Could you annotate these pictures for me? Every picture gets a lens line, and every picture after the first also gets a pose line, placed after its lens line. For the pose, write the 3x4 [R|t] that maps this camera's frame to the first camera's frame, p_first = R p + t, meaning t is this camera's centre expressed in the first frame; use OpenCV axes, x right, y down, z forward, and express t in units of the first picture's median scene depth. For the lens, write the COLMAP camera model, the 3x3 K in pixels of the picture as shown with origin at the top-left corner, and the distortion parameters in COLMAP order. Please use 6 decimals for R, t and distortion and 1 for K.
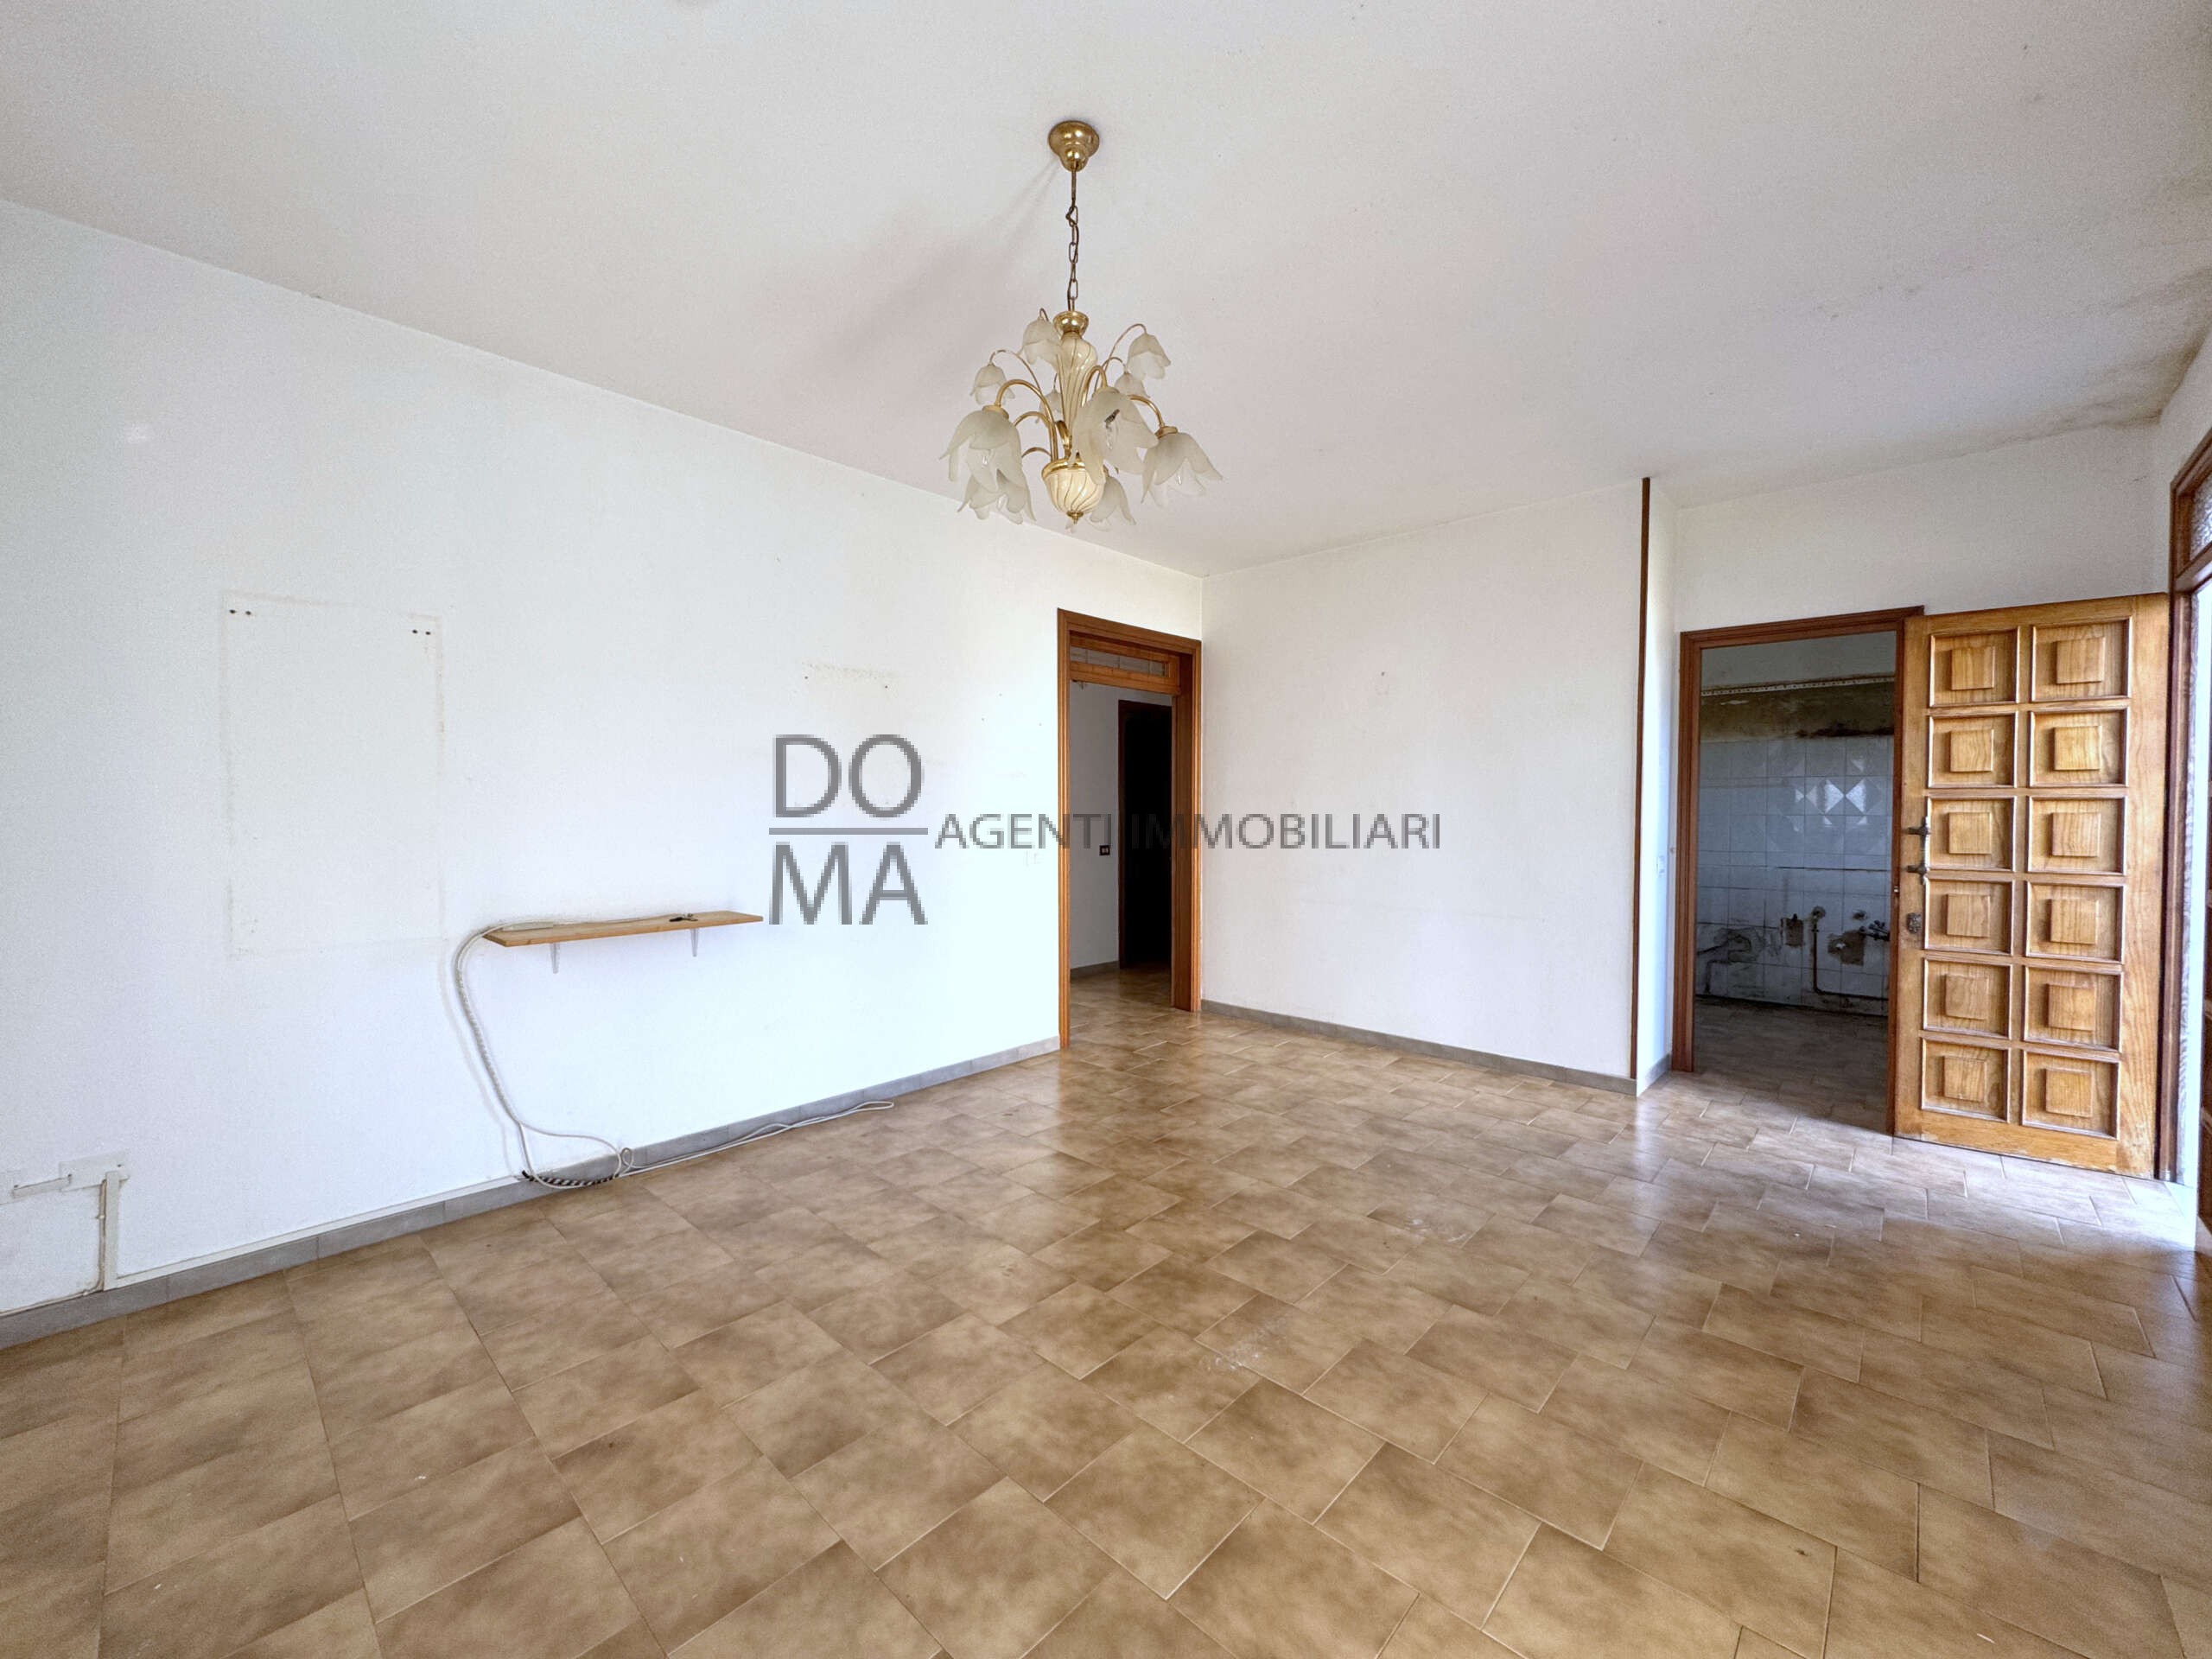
lens RADIAL K [[875.6, 0, 1110.7], [0, 875.6, 824.3], [0, 0, 1]] dist [-0.002433, 0.000510]
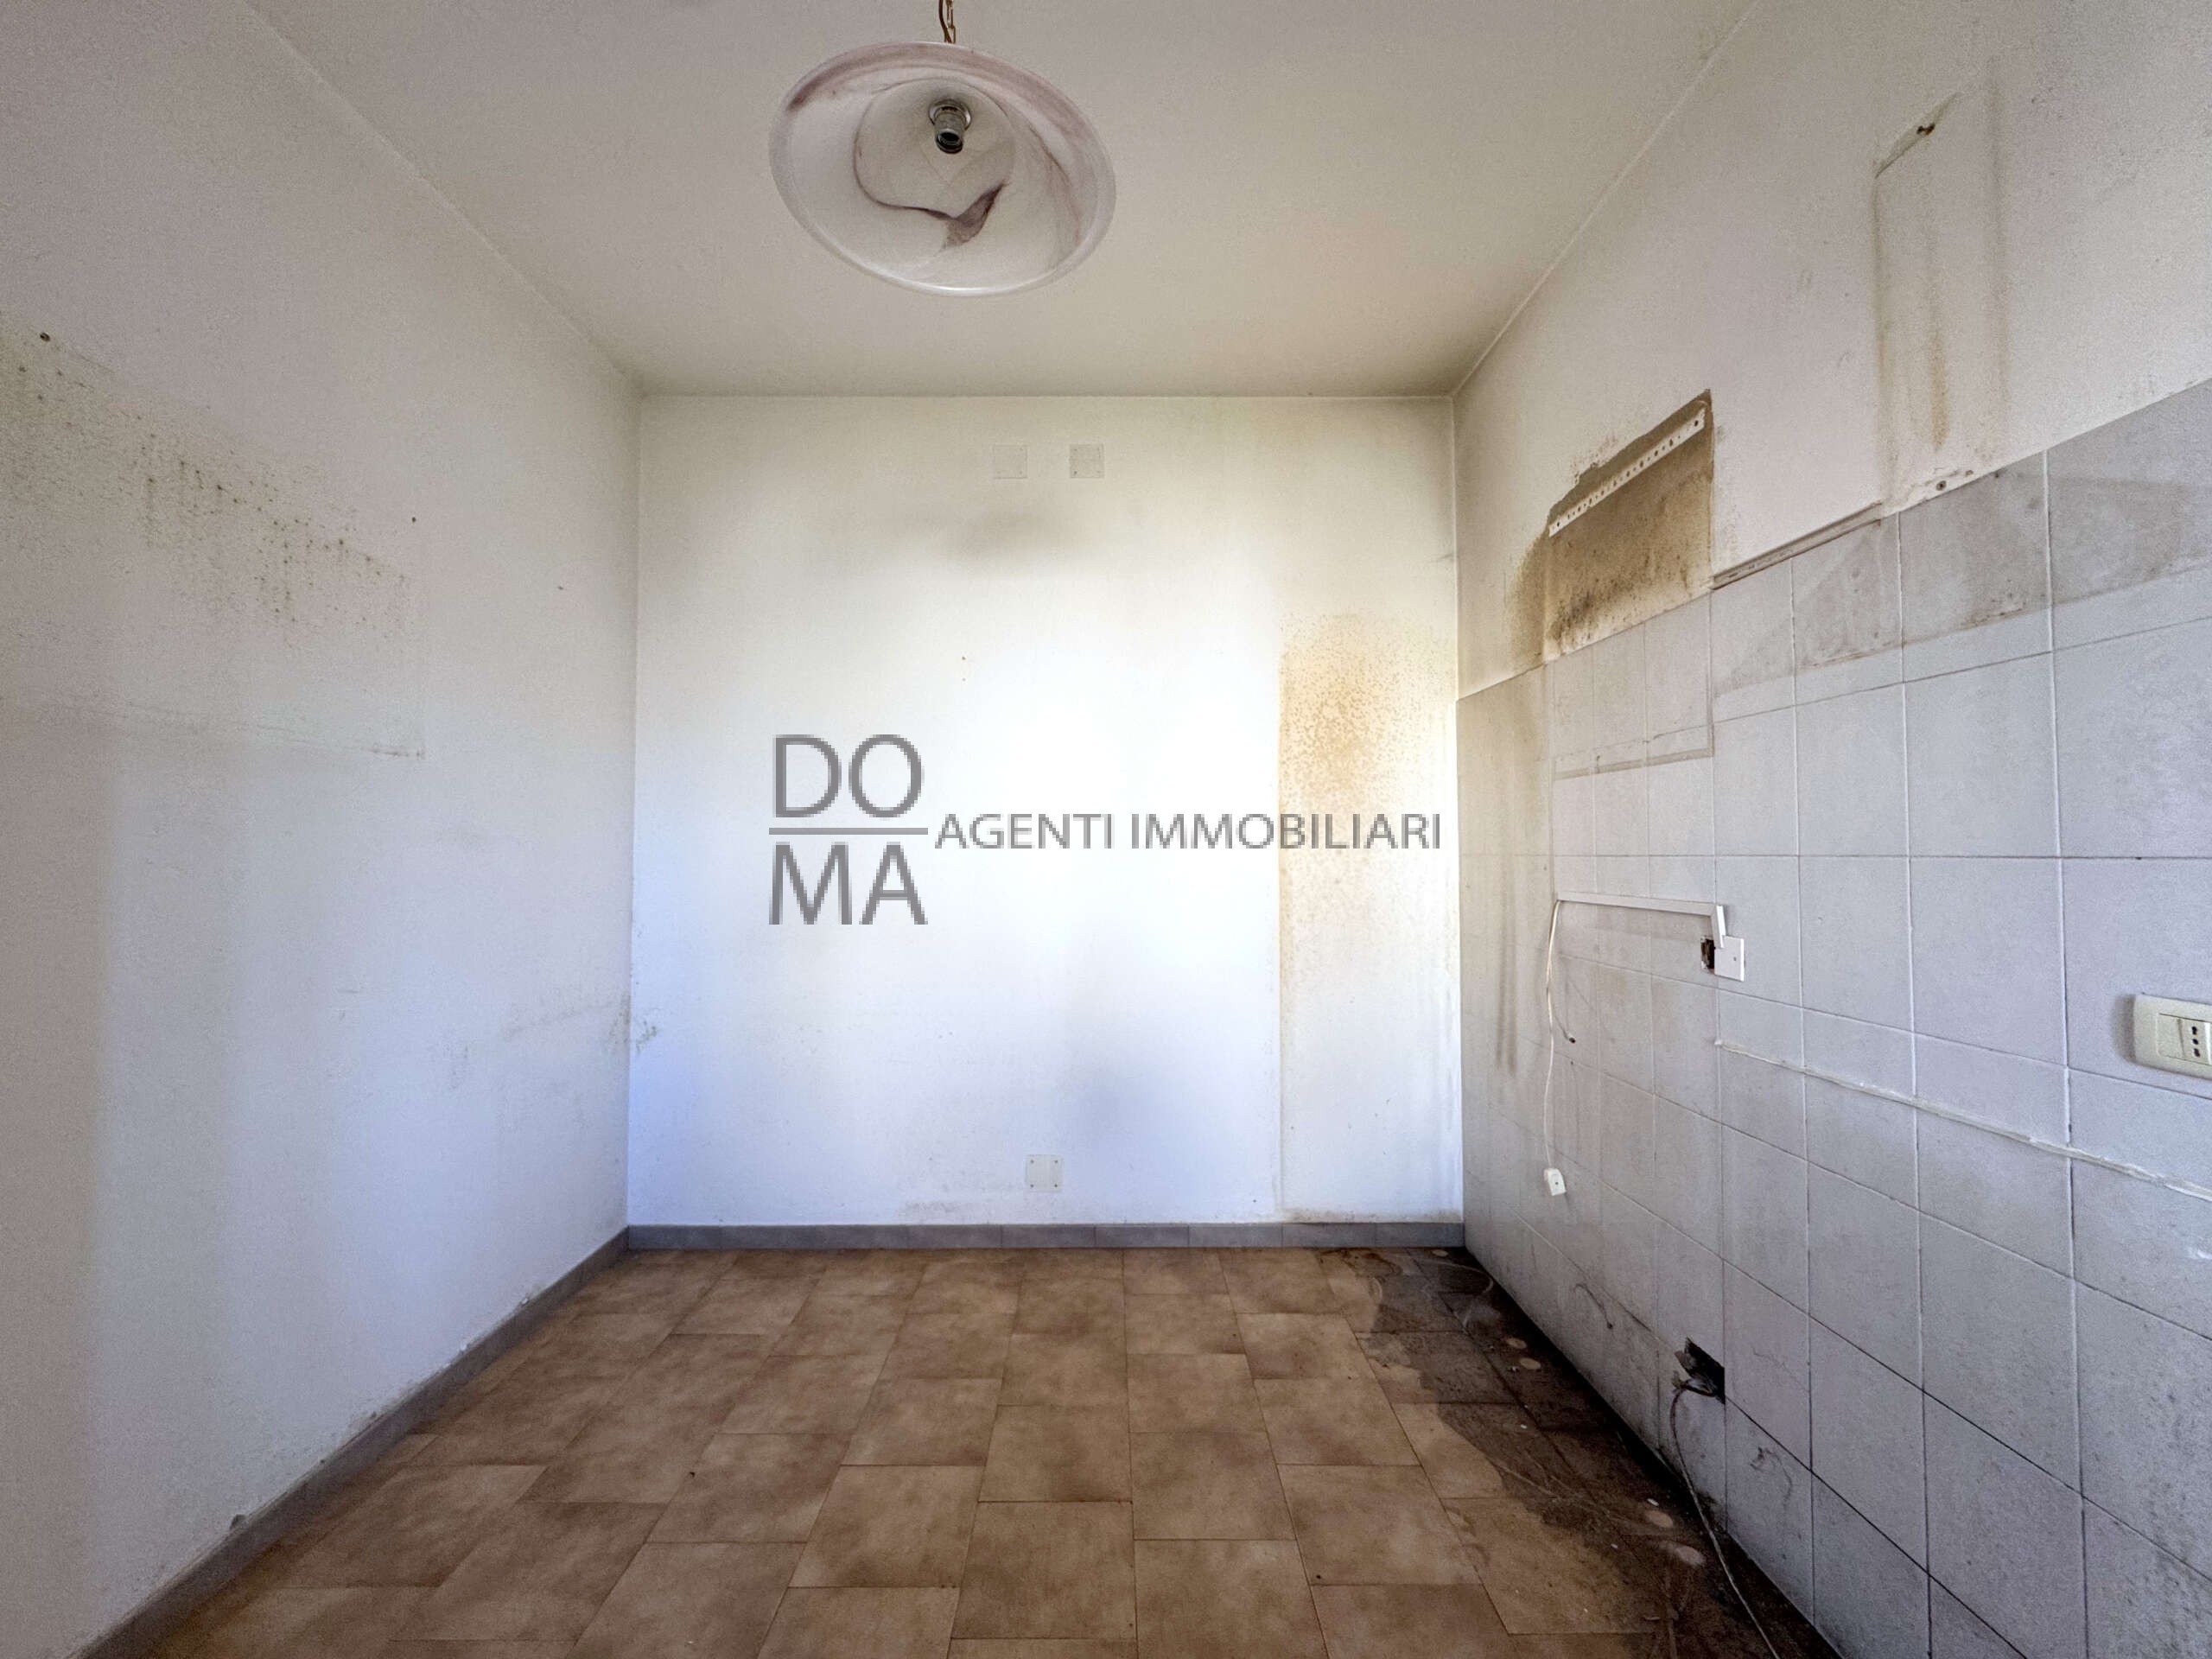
lens RADIAL K [[875.6, 0, 1098.9], [0, 875.6, 830.3], [0, 0, 1]] dist [-0.002433, 0.000510]
pose [[0.682043, -0.019357, -0.731056, 0.998007], [-0.019184, 0.998832, -0.044345, -0.094150], [0.731061, 0.044270, 0.680875, 1.591340]]
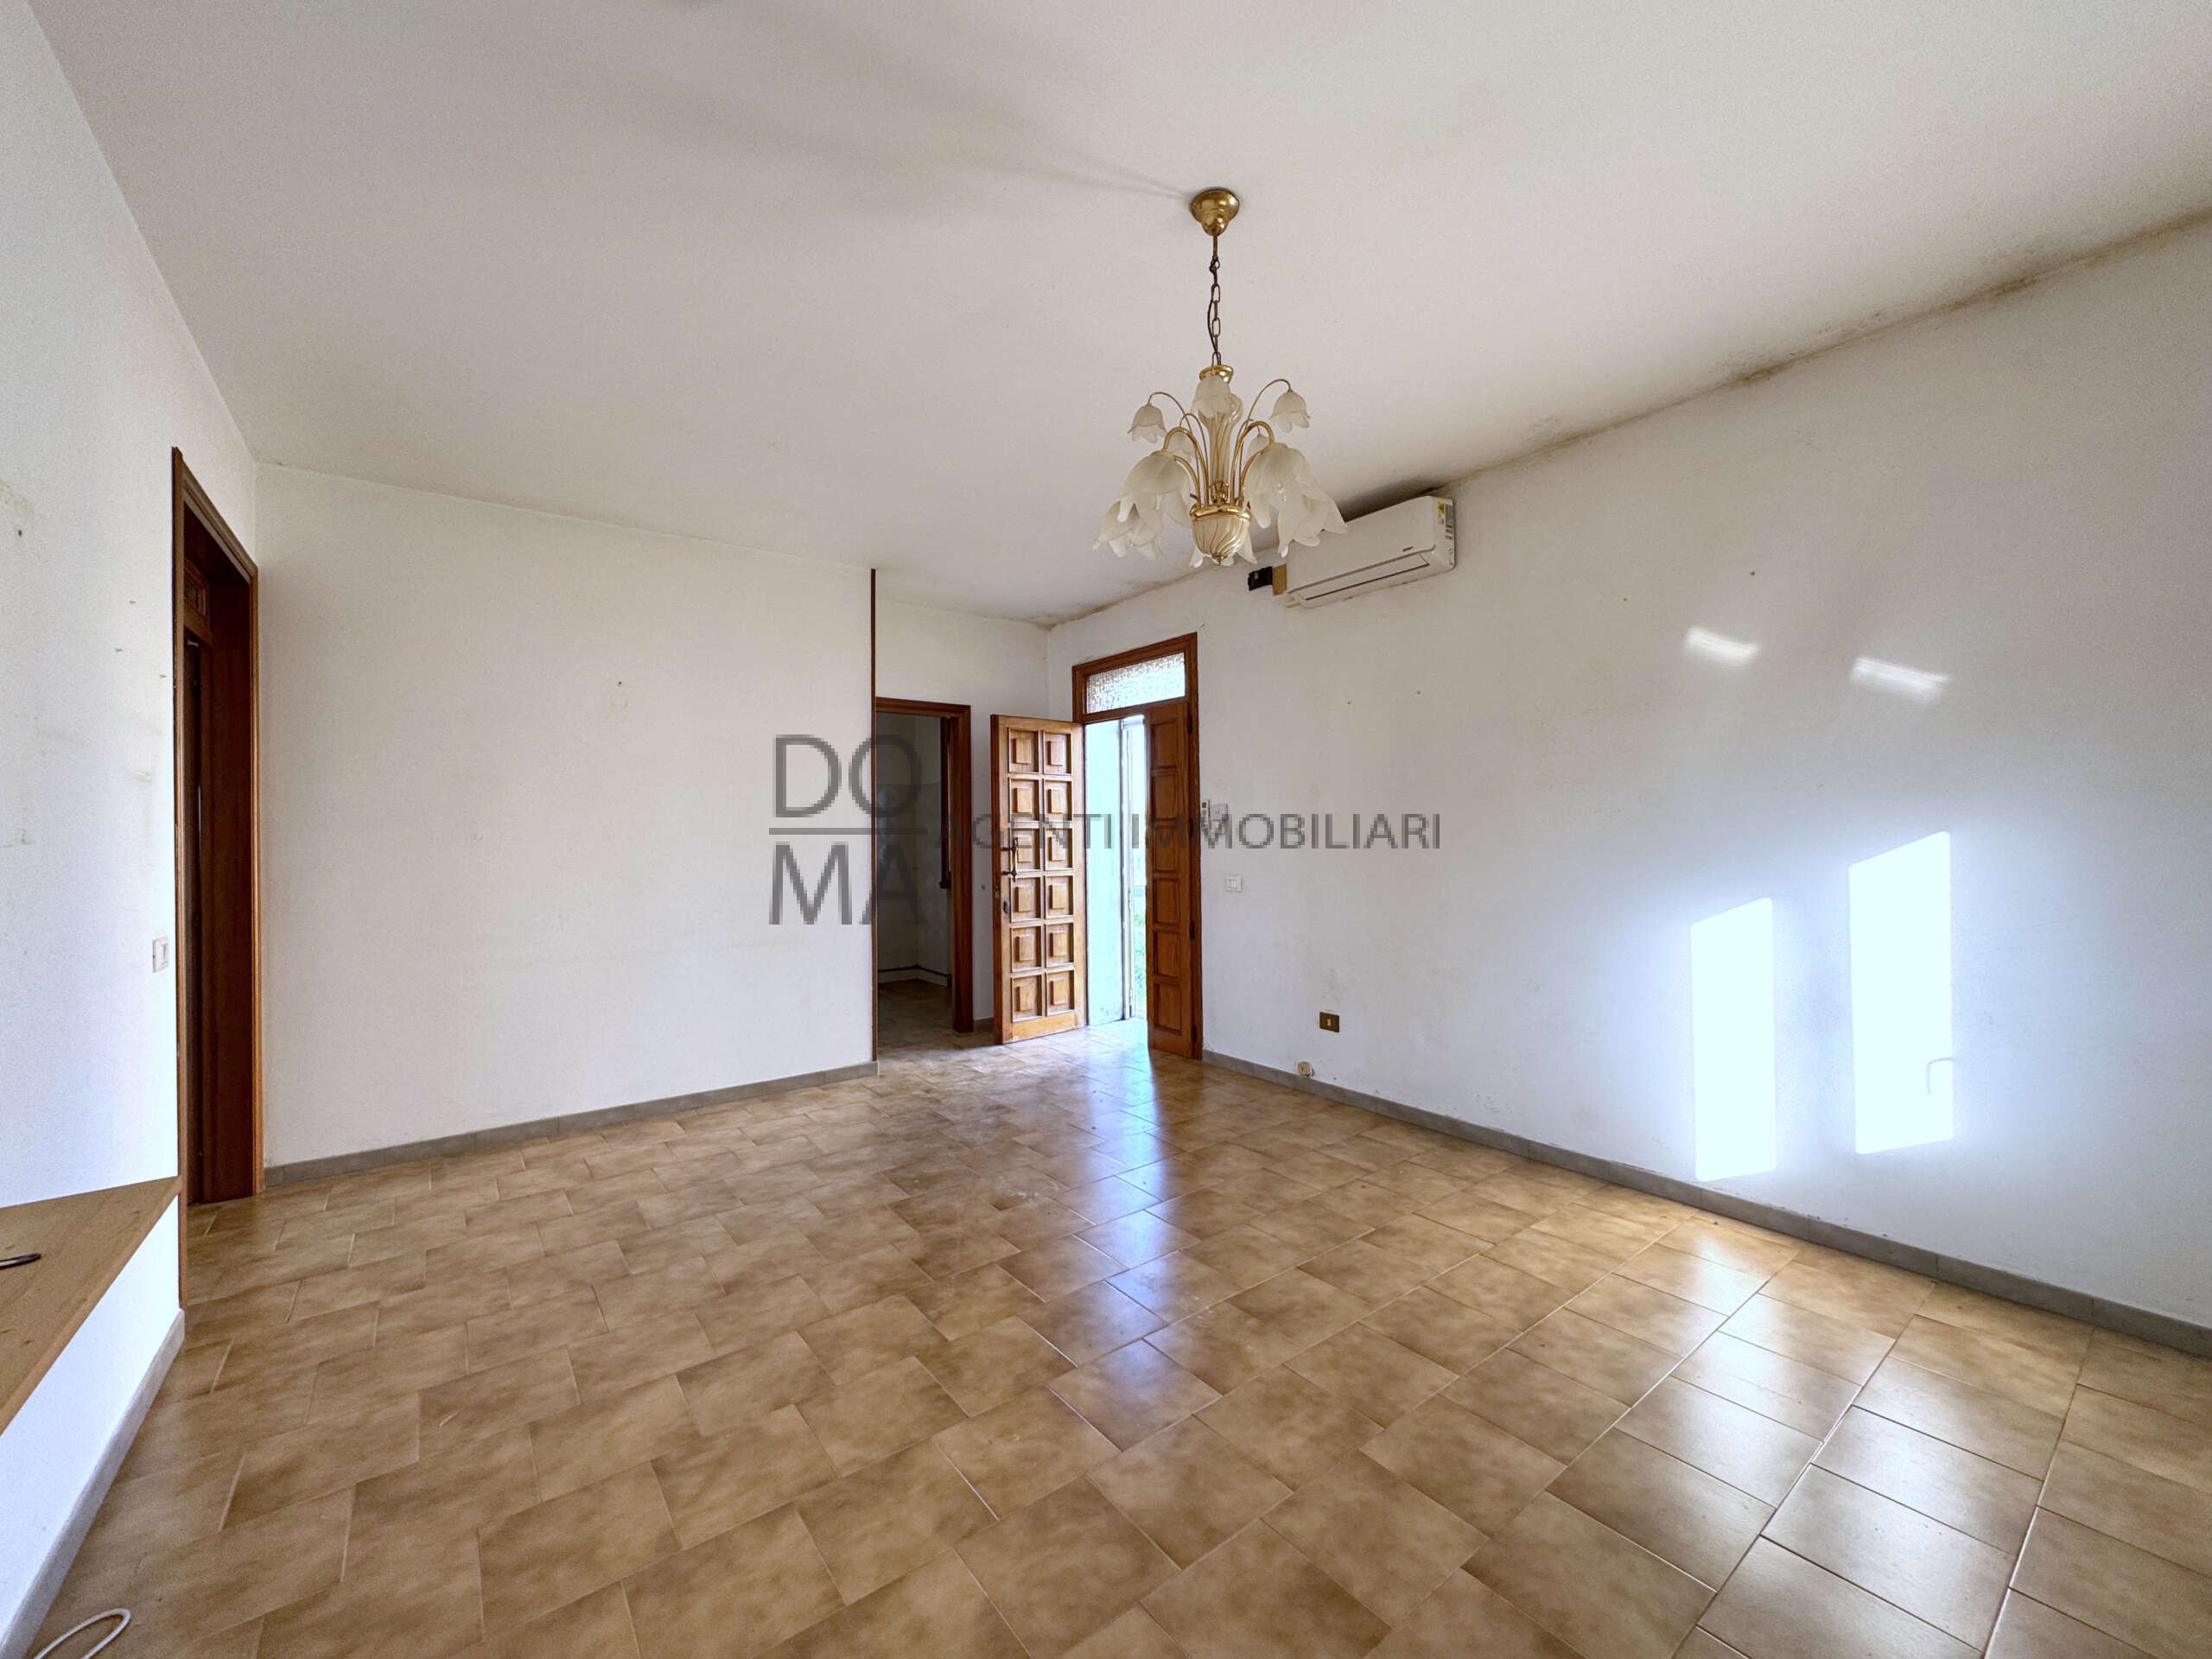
lens RADIAL K [[875.6, 0, 1101.5], [0, 875.6, 823.6], [0, 0, 1]] dist [-0.002433, 0.000510]
pose [[0.174912, 0.006808, 0.984561, -0.811725], [0.030299, 0.999465, -0.012294, -0.017324], [-0.984118, 0.031982, 0.174612, 0.715102]]
